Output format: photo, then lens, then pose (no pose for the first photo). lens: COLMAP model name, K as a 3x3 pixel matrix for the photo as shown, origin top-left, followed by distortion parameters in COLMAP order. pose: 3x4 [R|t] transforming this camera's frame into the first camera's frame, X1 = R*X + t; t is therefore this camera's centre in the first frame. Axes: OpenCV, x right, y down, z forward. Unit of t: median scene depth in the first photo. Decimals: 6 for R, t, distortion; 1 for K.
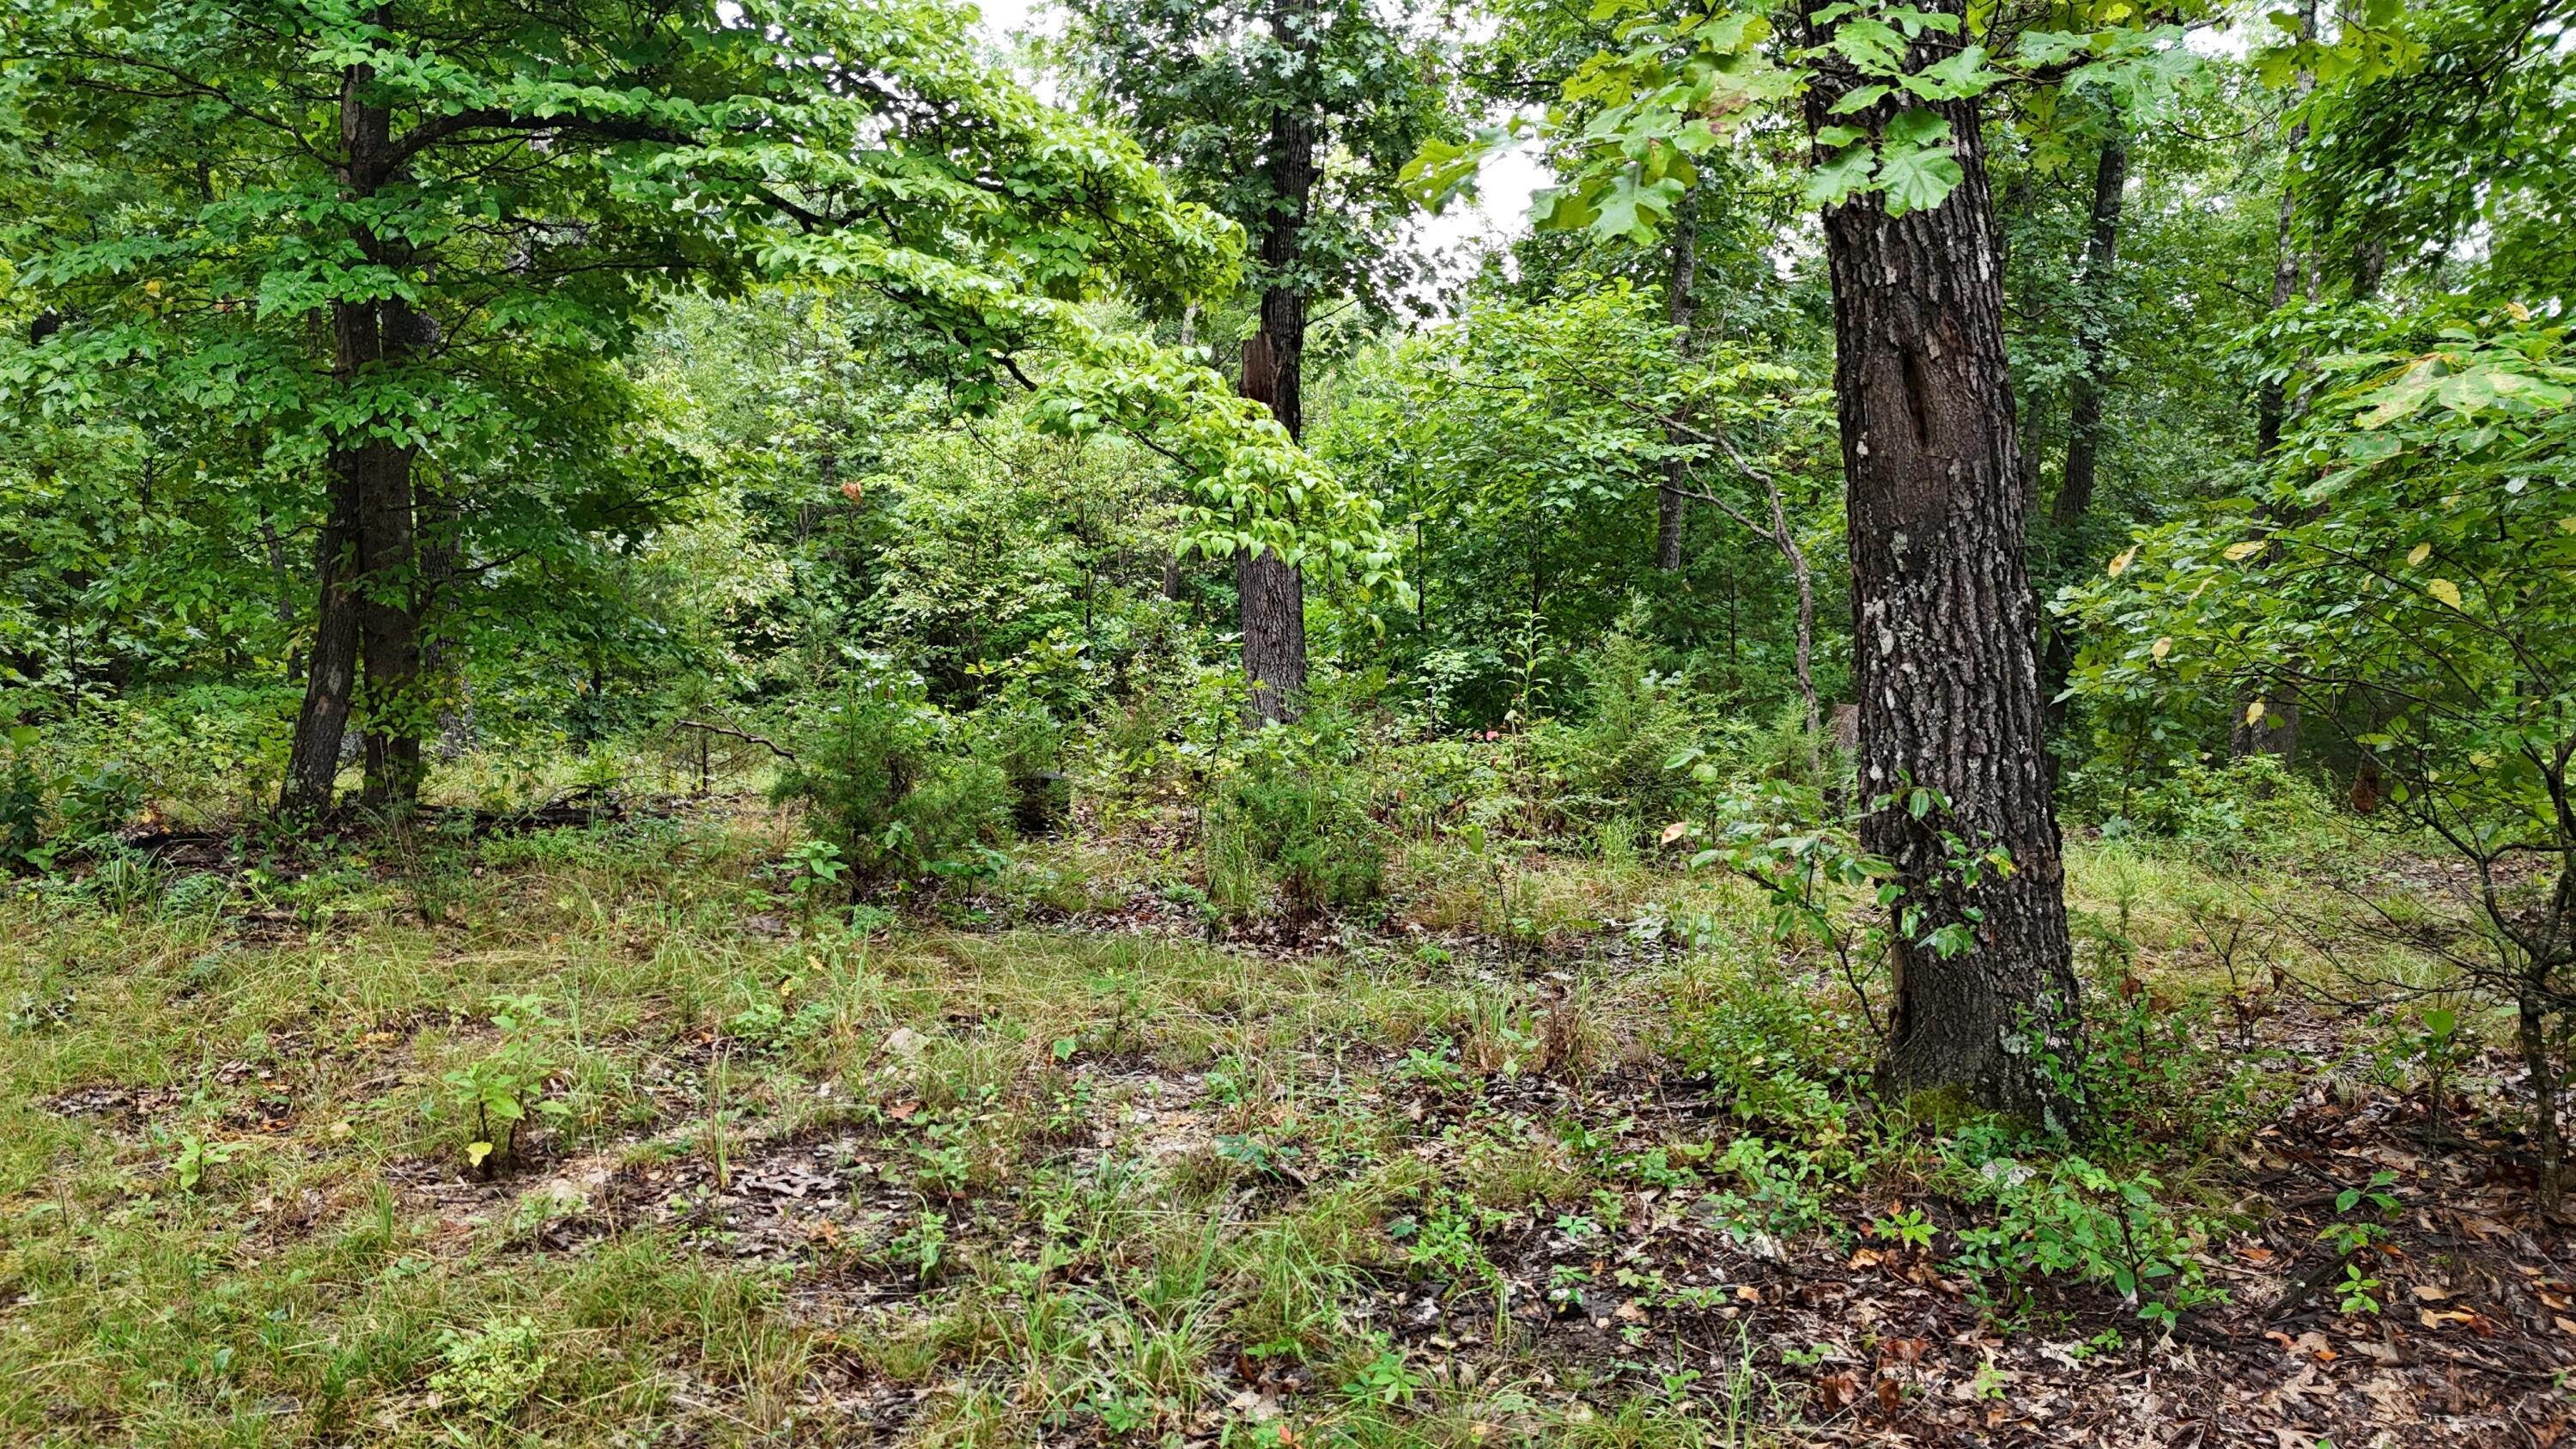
lens RADIAL K [[1888.5, 0, 1294.4], [0, 1888.5, 717.6], [0, 0, 1]] dist [0.068835, -0.059708]
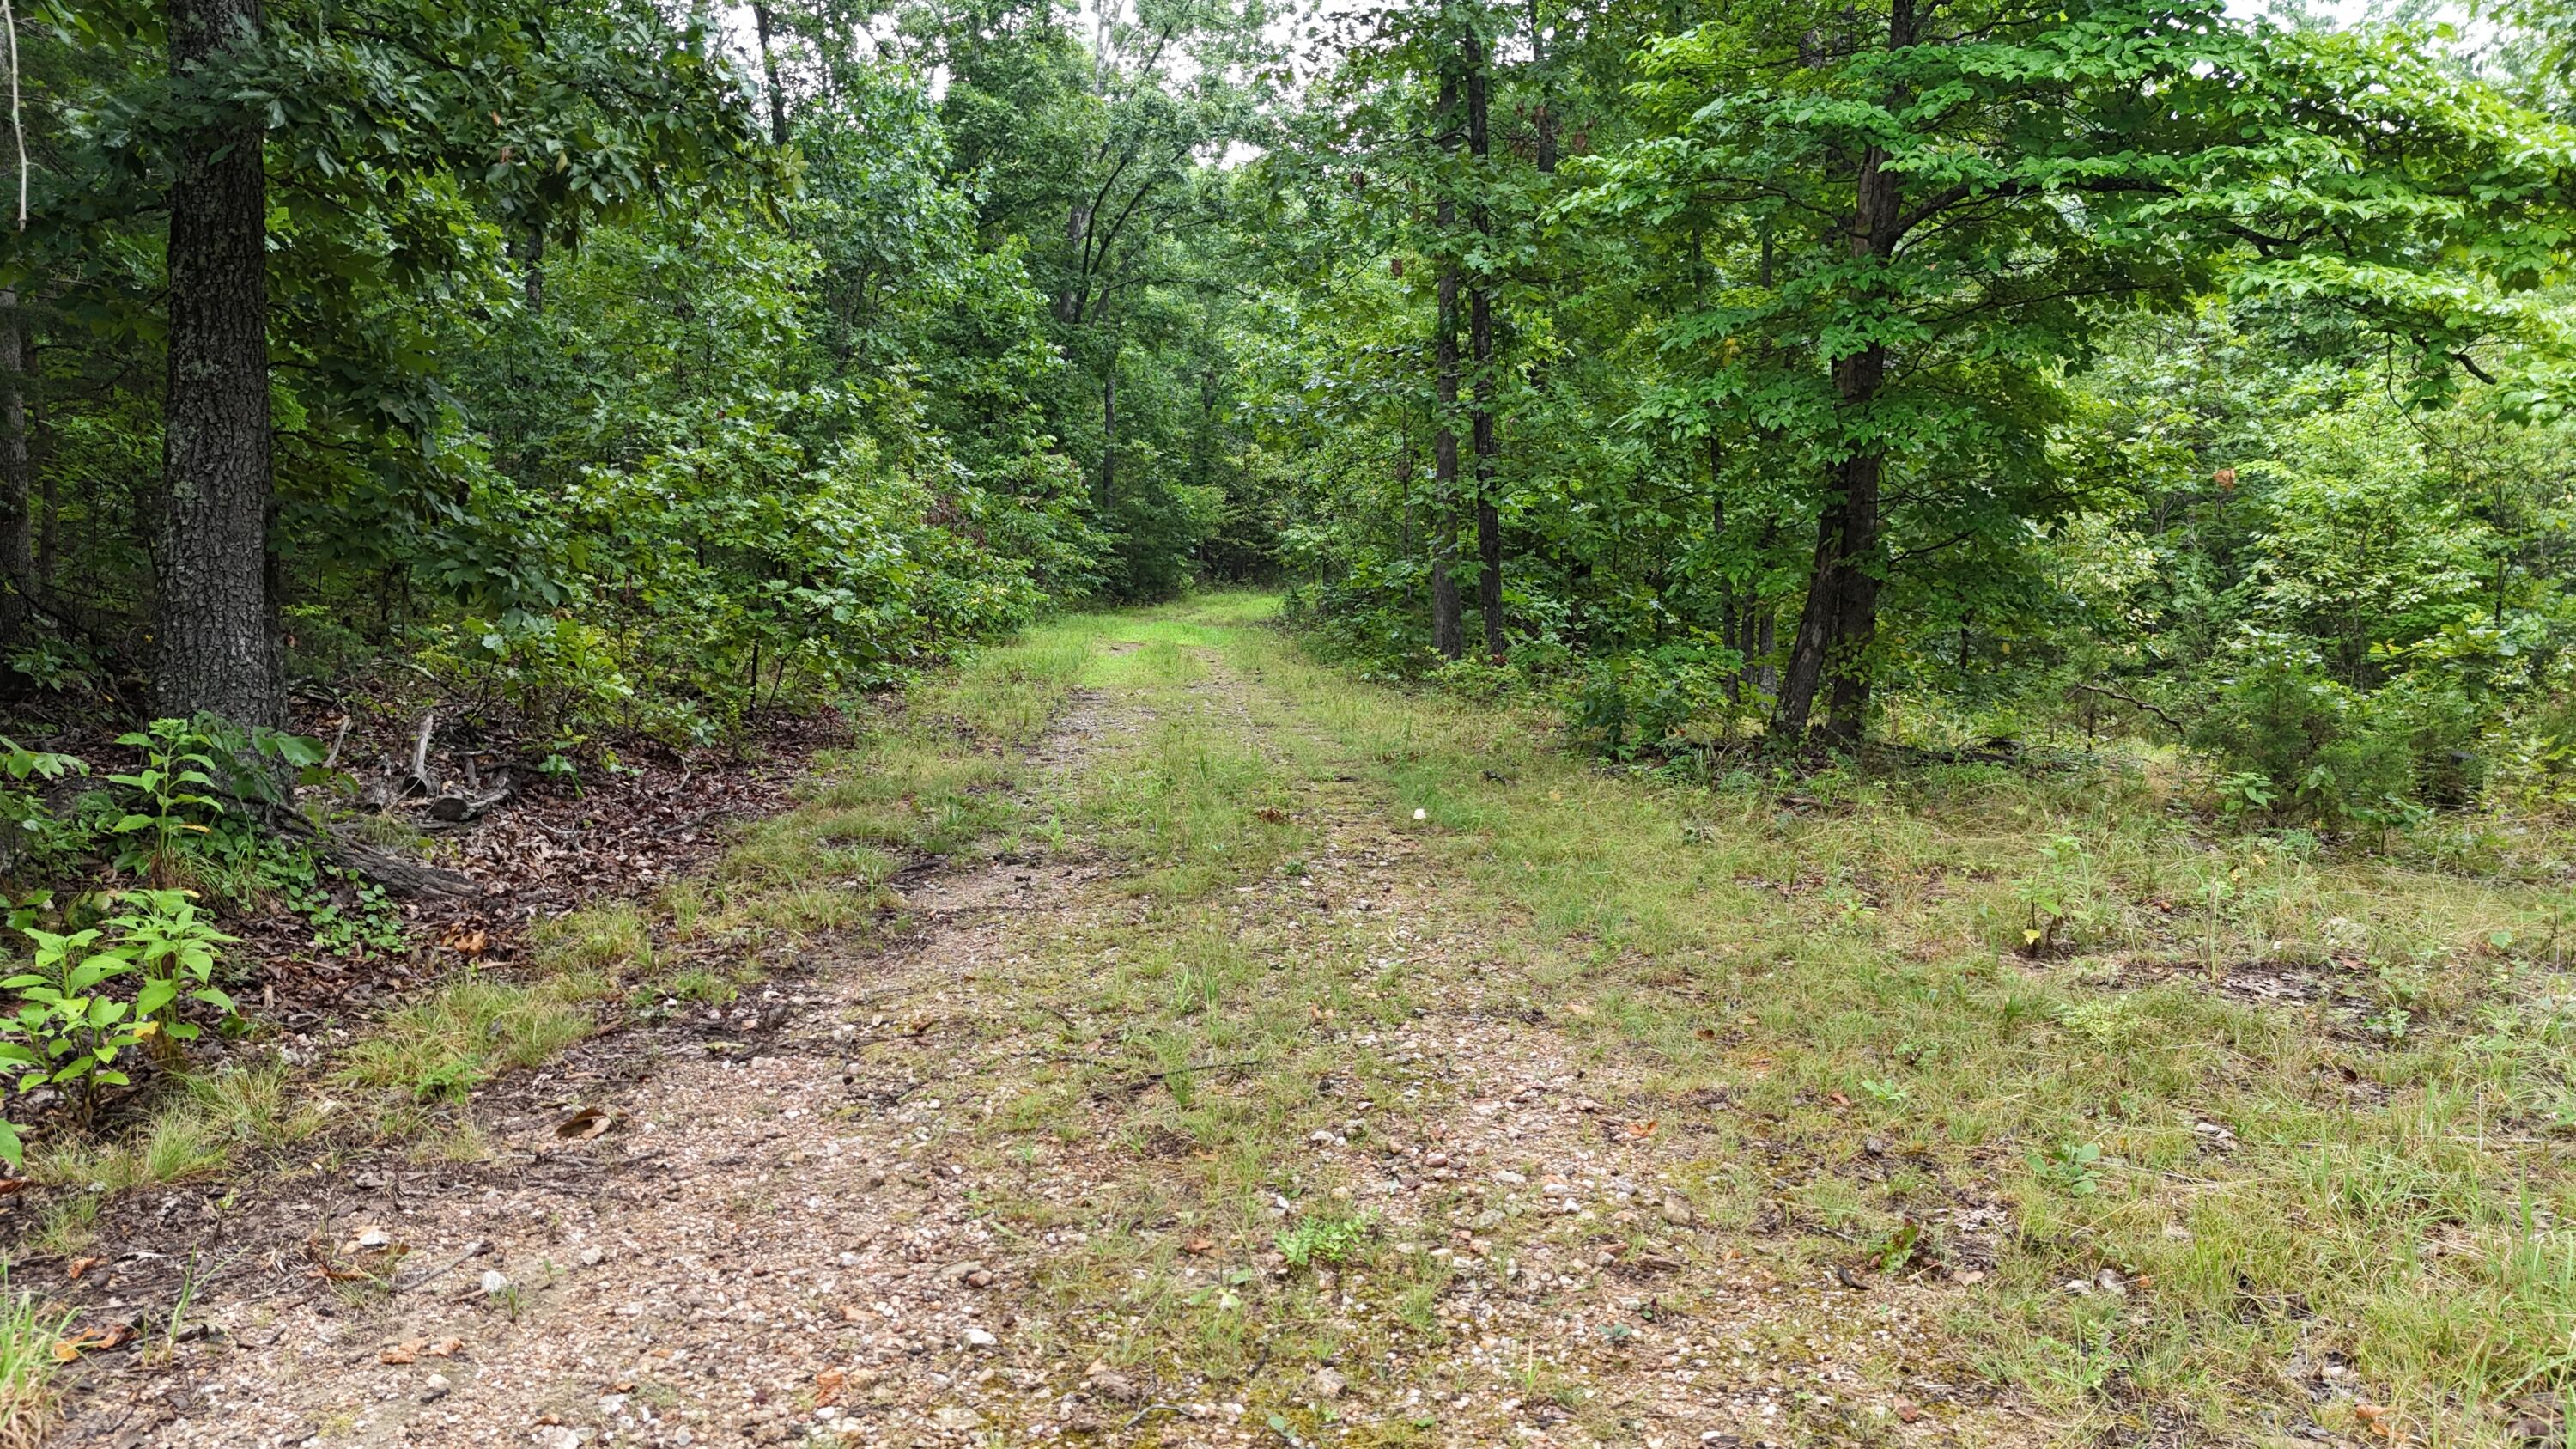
lens RADIAL K [[1888.5, 0, 1300.1], [0, 1888.5, 723.2], [0, 0, 1]] dist [0.068835, -0.059708]
pose [[0.790405, 0.061377, -0.609503, 0.005416], [-0.057109, 0.998018, 0.026442, 0.022979], [0.609917, 0.013908, 0.792343, -0.205667]]
